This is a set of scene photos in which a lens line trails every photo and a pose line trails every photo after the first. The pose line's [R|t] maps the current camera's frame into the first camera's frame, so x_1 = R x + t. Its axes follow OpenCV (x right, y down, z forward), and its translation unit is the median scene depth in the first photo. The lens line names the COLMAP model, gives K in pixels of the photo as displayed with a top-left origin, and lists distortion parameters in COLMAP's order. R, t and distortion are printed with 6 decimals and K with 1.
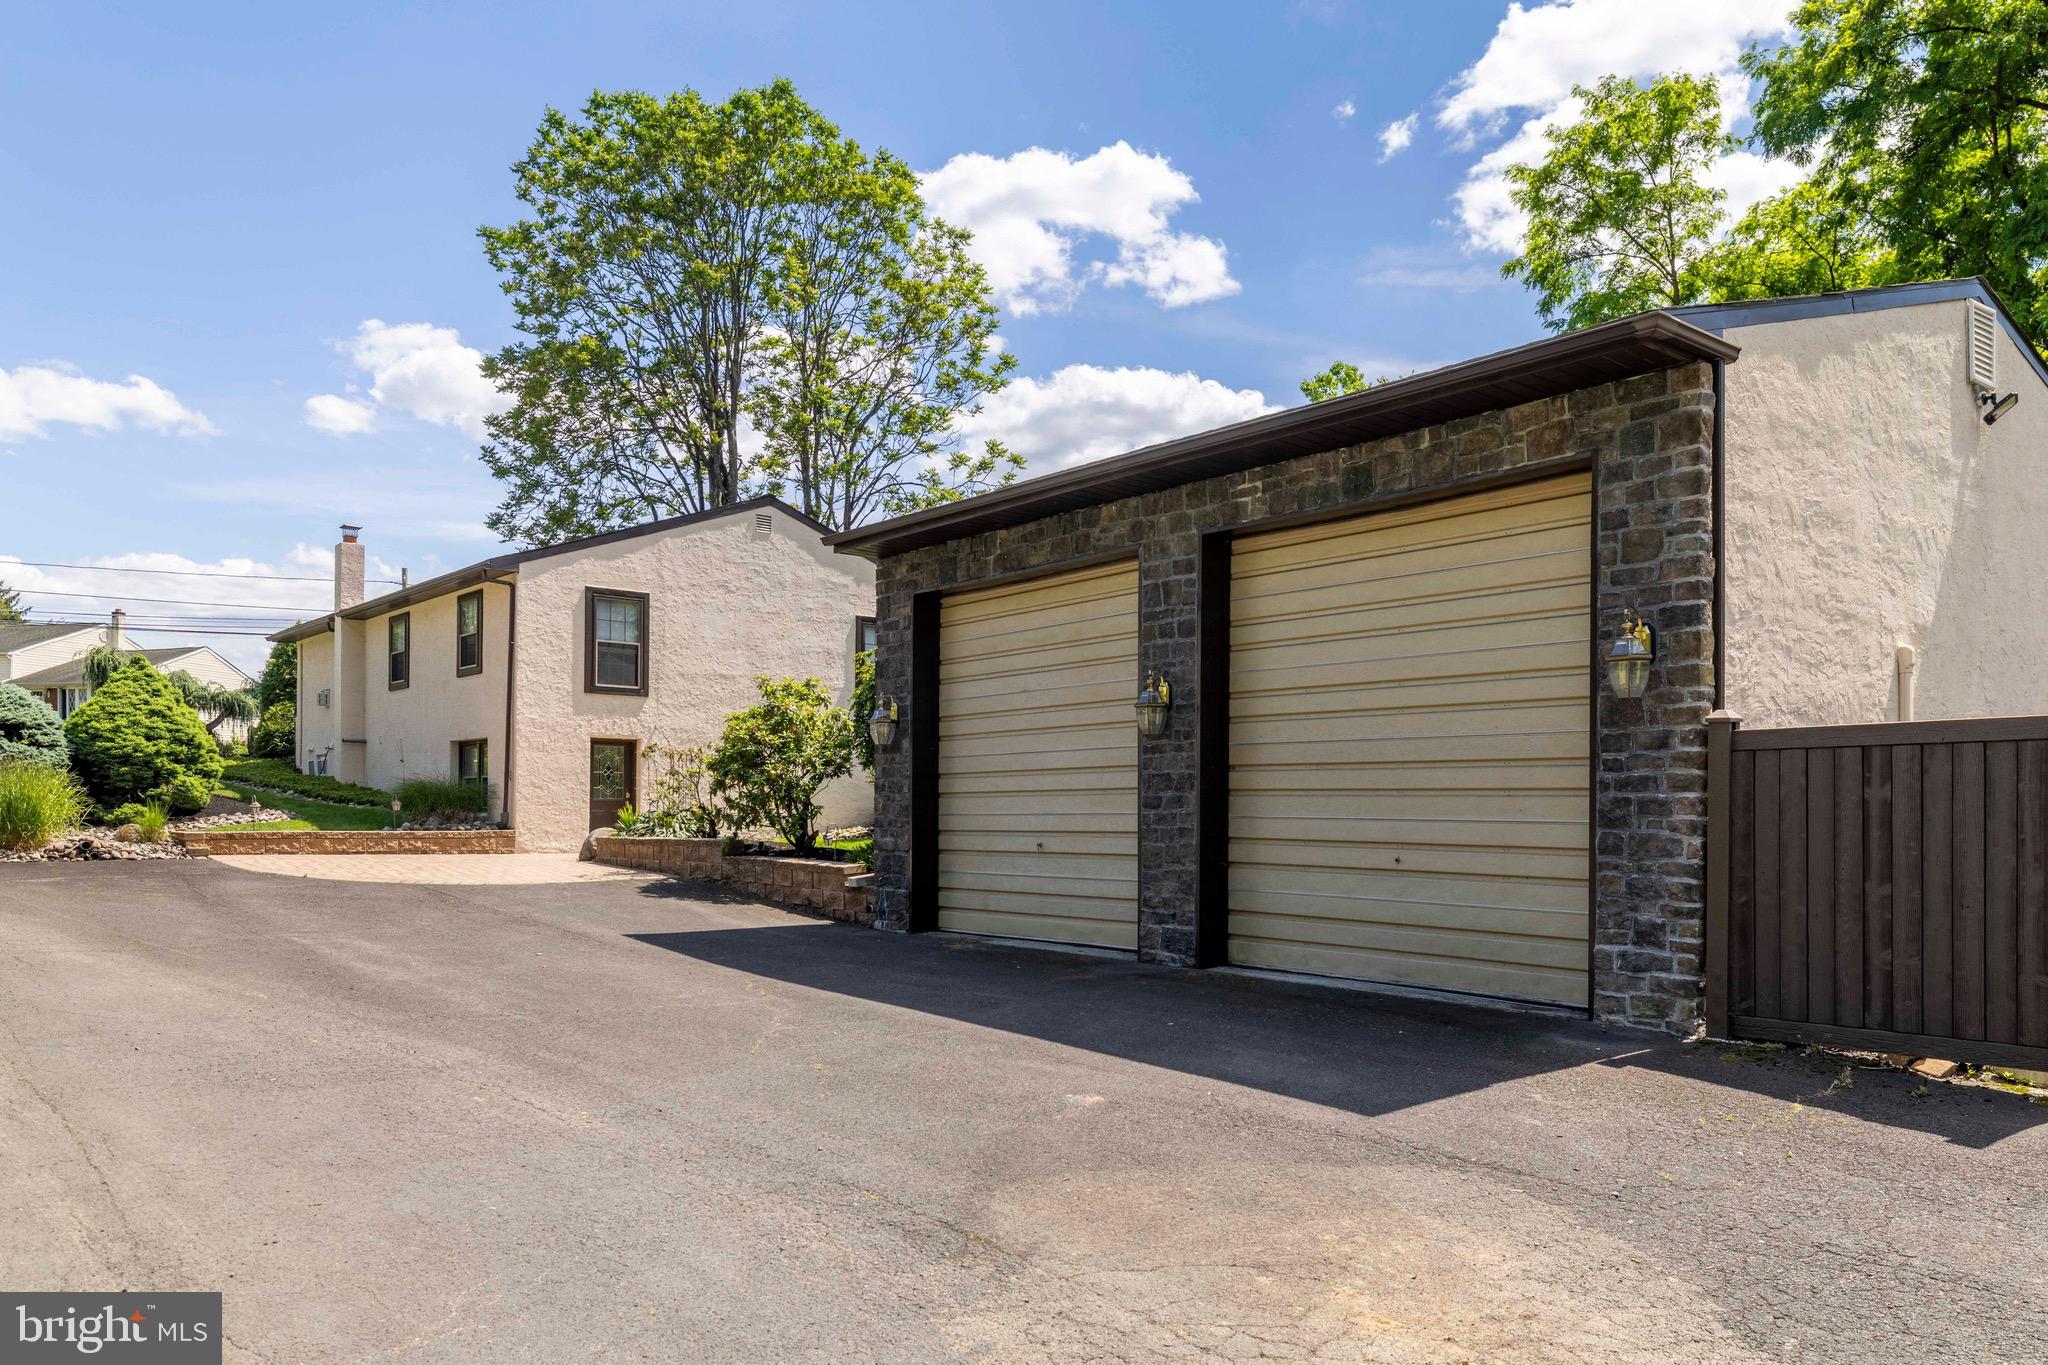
lens RADIAL K [[1434.1, 0, 939.4], [0, 1434.1, 806.6], [0, 0, 1]] dist [0.002072, -0.009383]
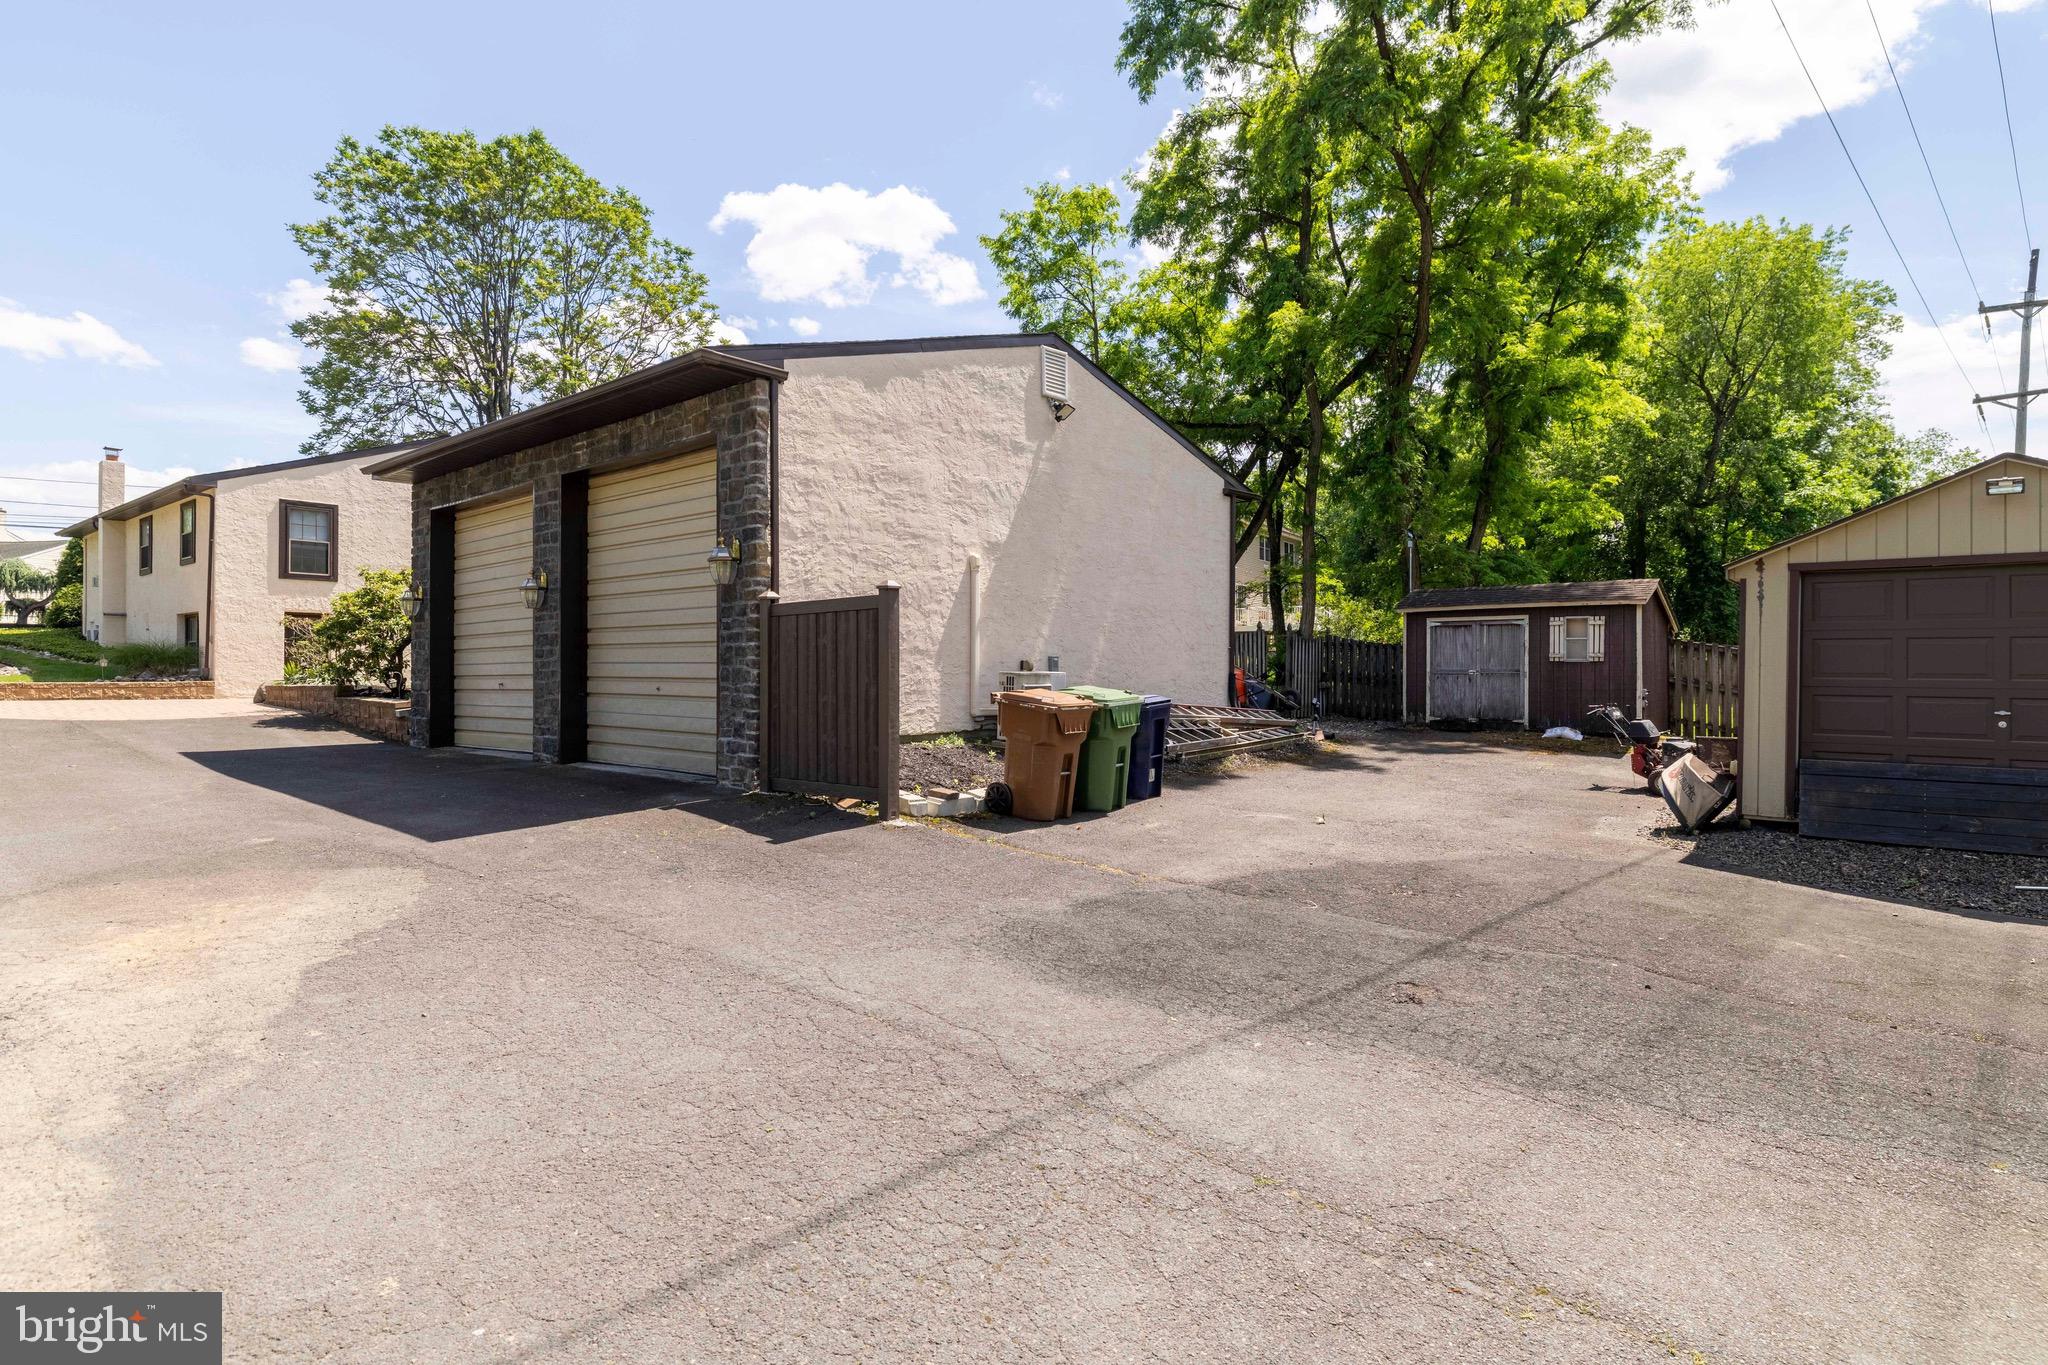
lens RADIAL K [[1046.4, 0, 990.0], [0, 1046.4, 654.7], [0, 0, 1]] dist [-0.006011, 0.005818]
pose [[0.980446, -0.004563, 0.196736, 0.211526], [0.006947, 0.999911, -0.011428, 0.007630], [-0.196667, 0.012571, 0.980390, -0.084193]]
